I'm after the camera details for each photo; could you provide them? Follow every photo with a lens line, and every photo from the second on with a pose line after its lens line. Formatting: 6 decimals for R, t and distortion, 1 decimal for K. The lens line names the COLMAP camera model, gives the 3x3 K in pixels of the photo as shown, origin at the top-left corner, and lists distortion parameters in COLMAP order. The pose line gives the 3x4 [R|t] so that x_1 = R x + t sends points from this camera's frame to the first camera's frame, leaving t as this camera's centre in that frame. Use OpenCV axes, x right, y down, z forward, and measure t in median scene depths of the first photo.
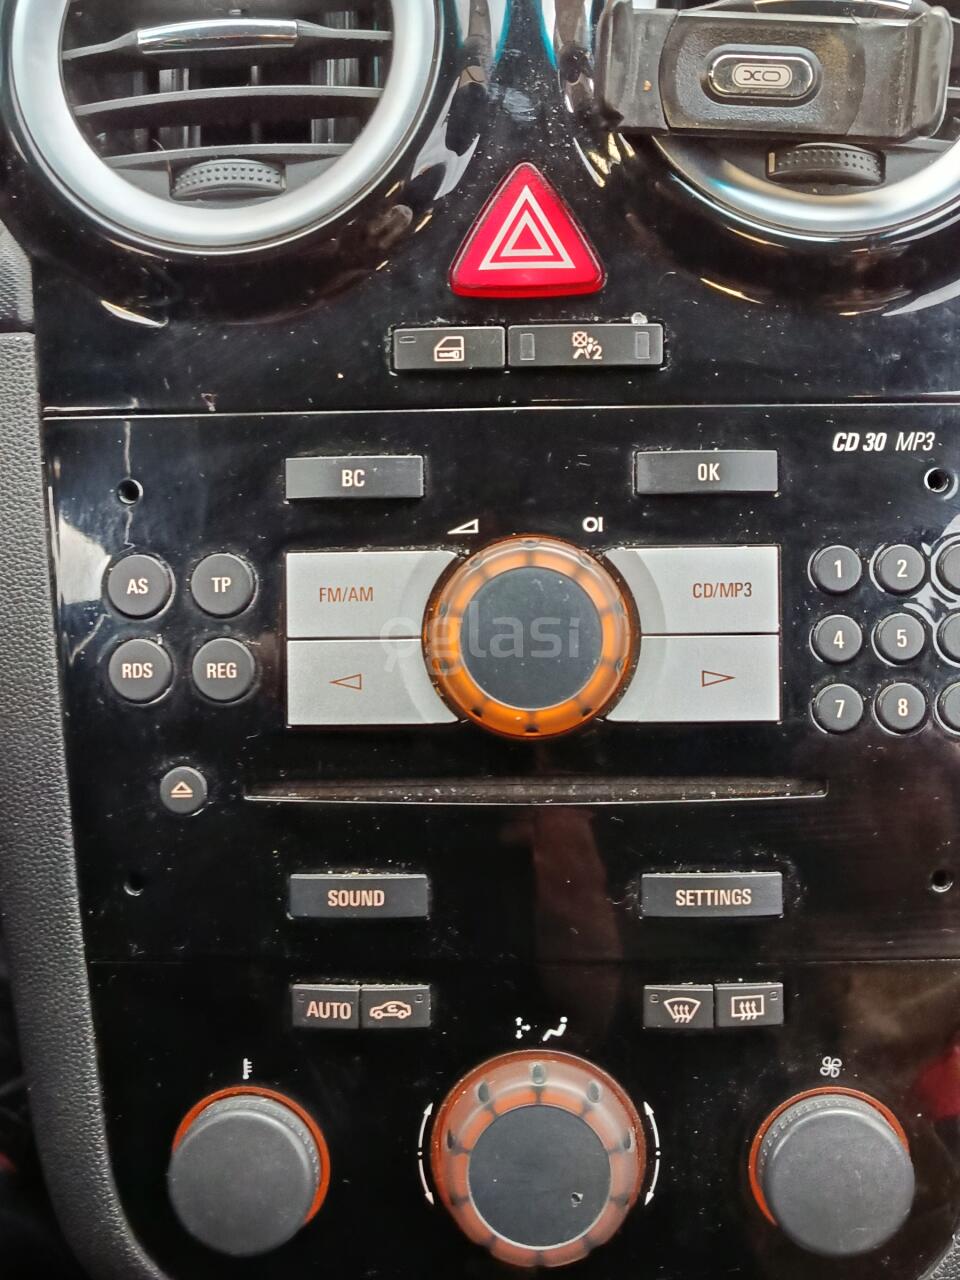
lens RADIAL K [[1473.5, 0, 478.8], [0, 1473.5, 639.1], [0, 0, 1]] dist [0.198883, -0.545067]
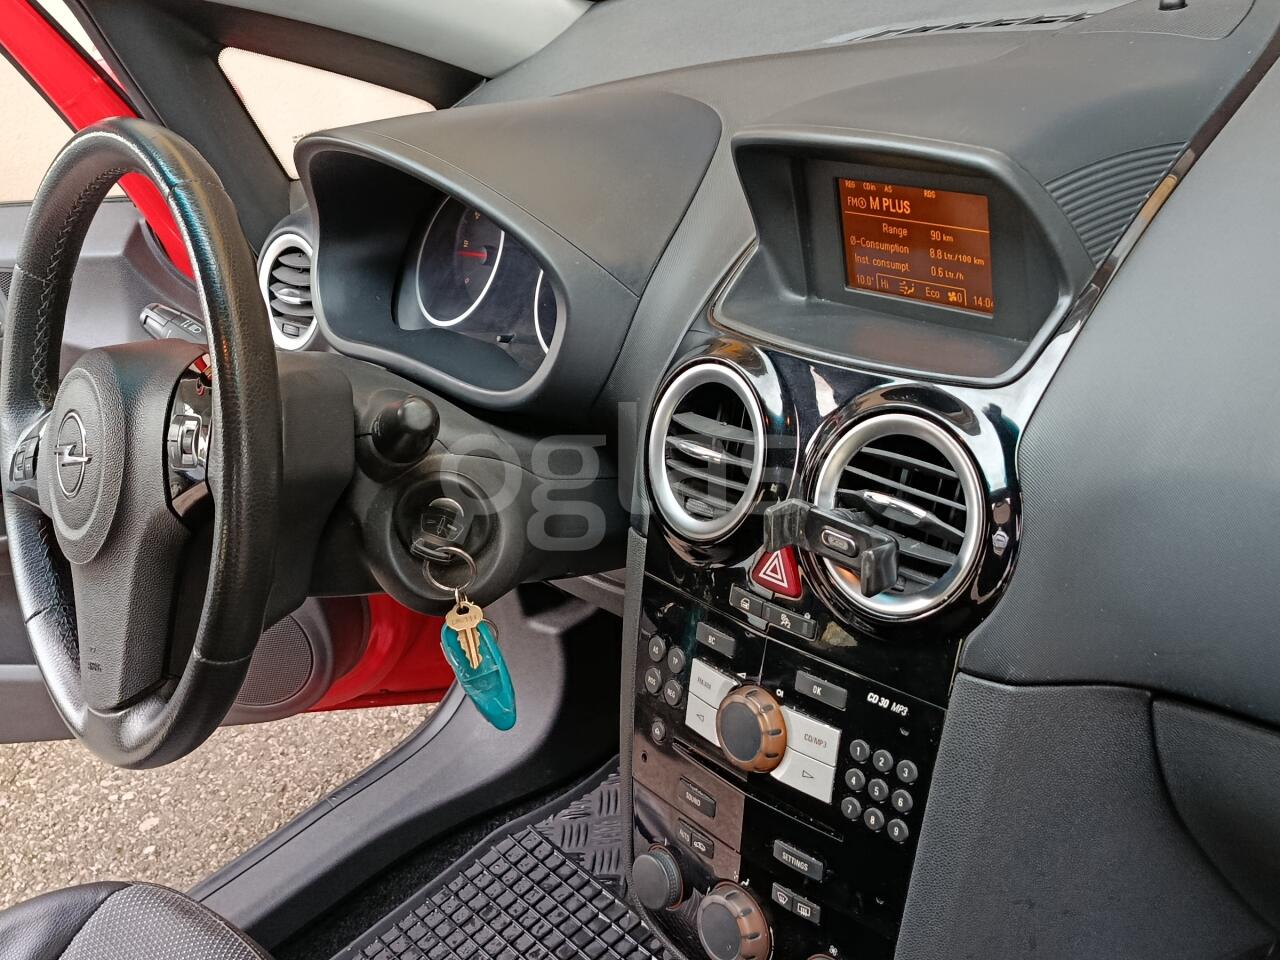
lens RADIAL K [[1473.5, 0, 632.1], [0, 1473.5, 478.6], [0, 0, 1]] dist [0.198883, -0.545067]
pose [[0.657937, 0.248113, -0.711027, 1.499328], [-0.112373, 0.965942, 0.233083, -0.921059], [0.744641, -0.073454, 0.663411, -0.701051]]
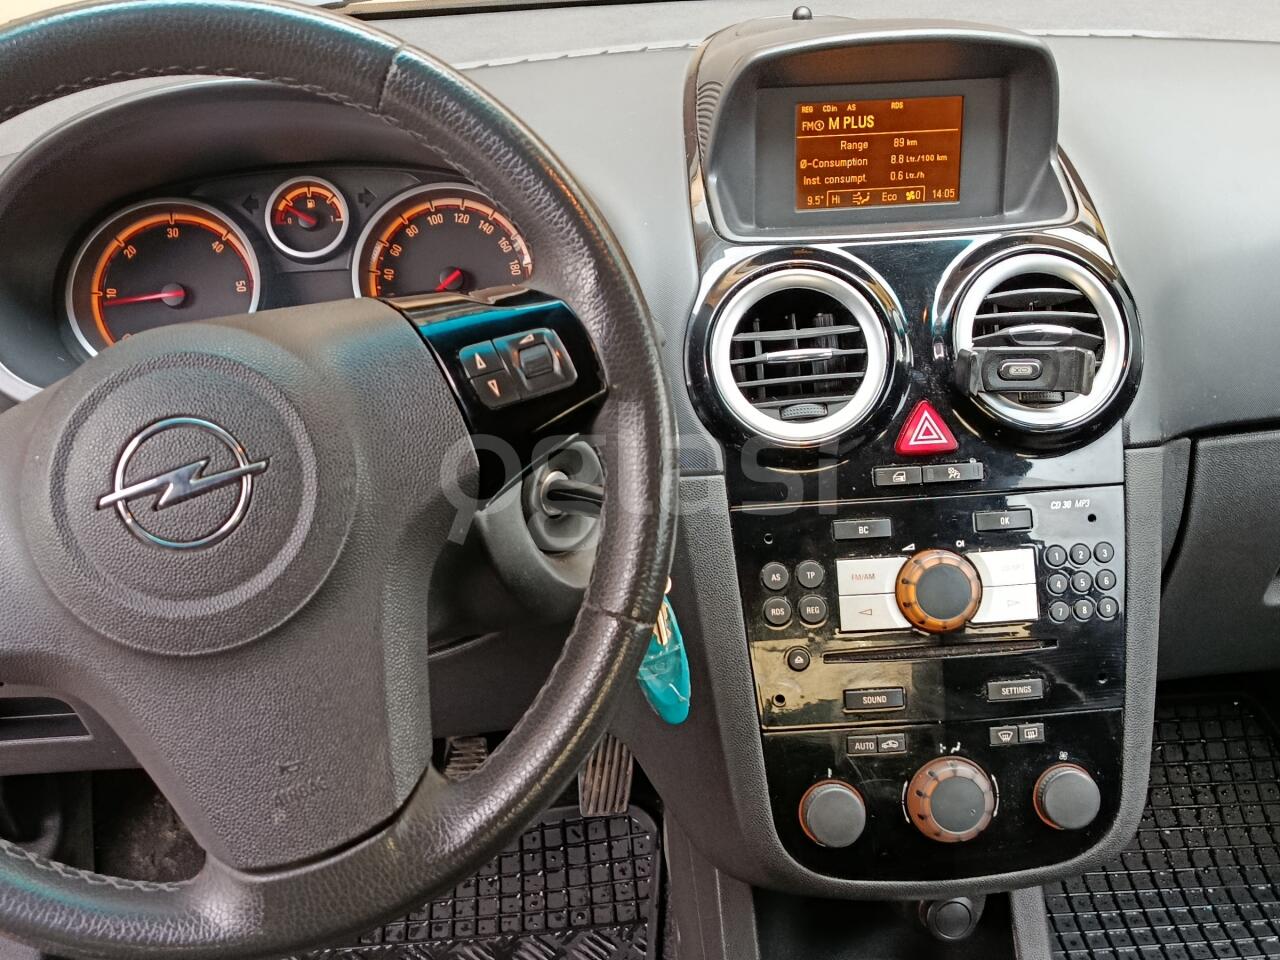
lens RADIAL K [[1473.5, 0, 632.1], [0, 1473.5, 478.6], [0, 0, 1]] dist [0.198883, -0.545067]
pose [[0.993024, -0.051726, 0.105957, -0.726914], [0.052562, 0.998605, -0.005113, -0.202192], [-0.105544, 0.010646, 0.994358, -1.422949]]
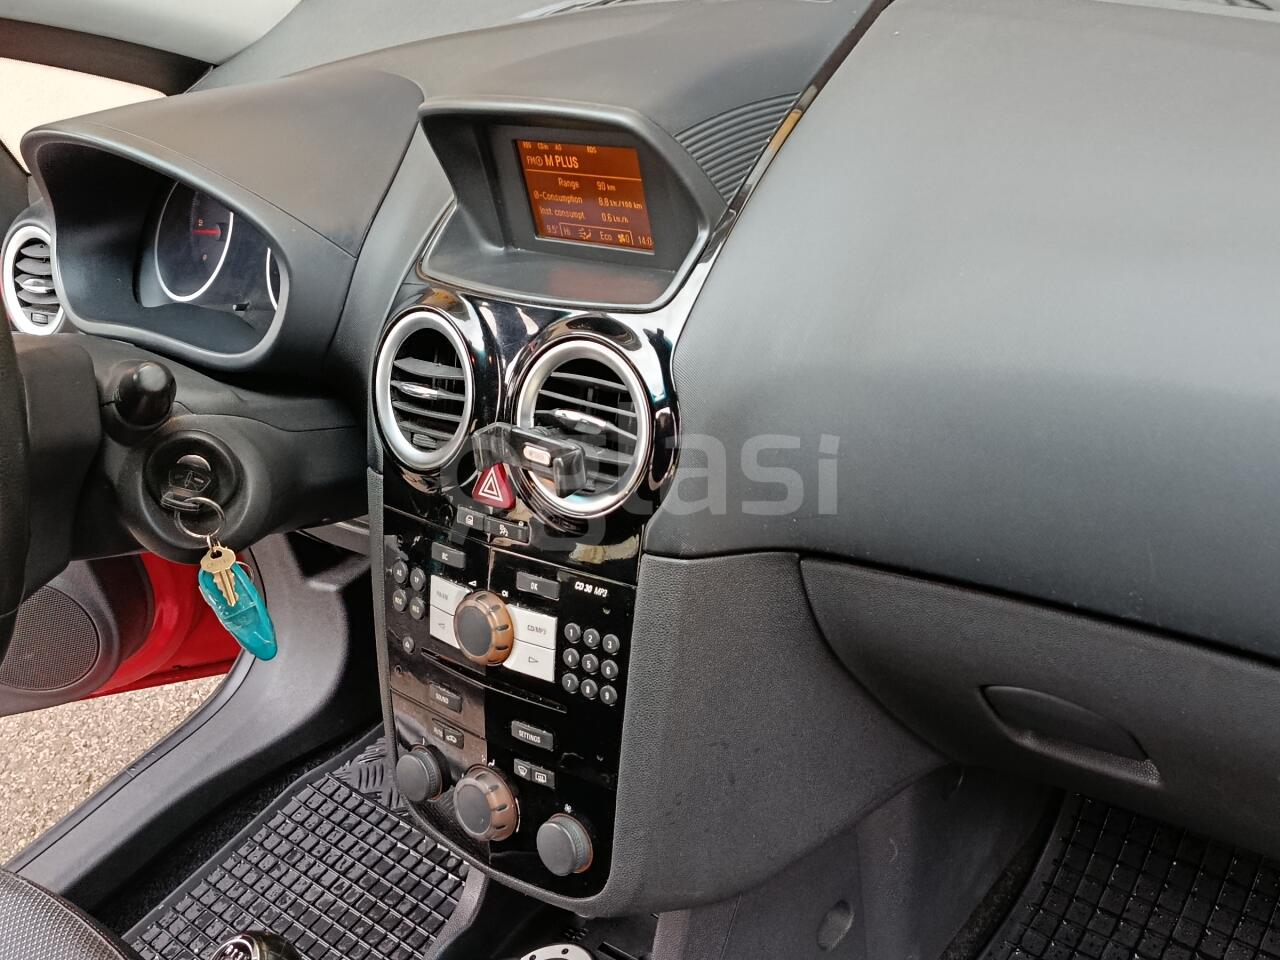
lens RADIAL K [[1473.5, 0, 632.1], [0, 1473.5, 478.6], [0, 0, 1]] dist [0.198883, -0.545067]
pose [[0.761647, 0.196062, -0.617619, 1.860874], [-0.054929, 0.969232, 0.239942, -0.932178], [0.645660, -0.148826, 0.748982, -0.825027]]
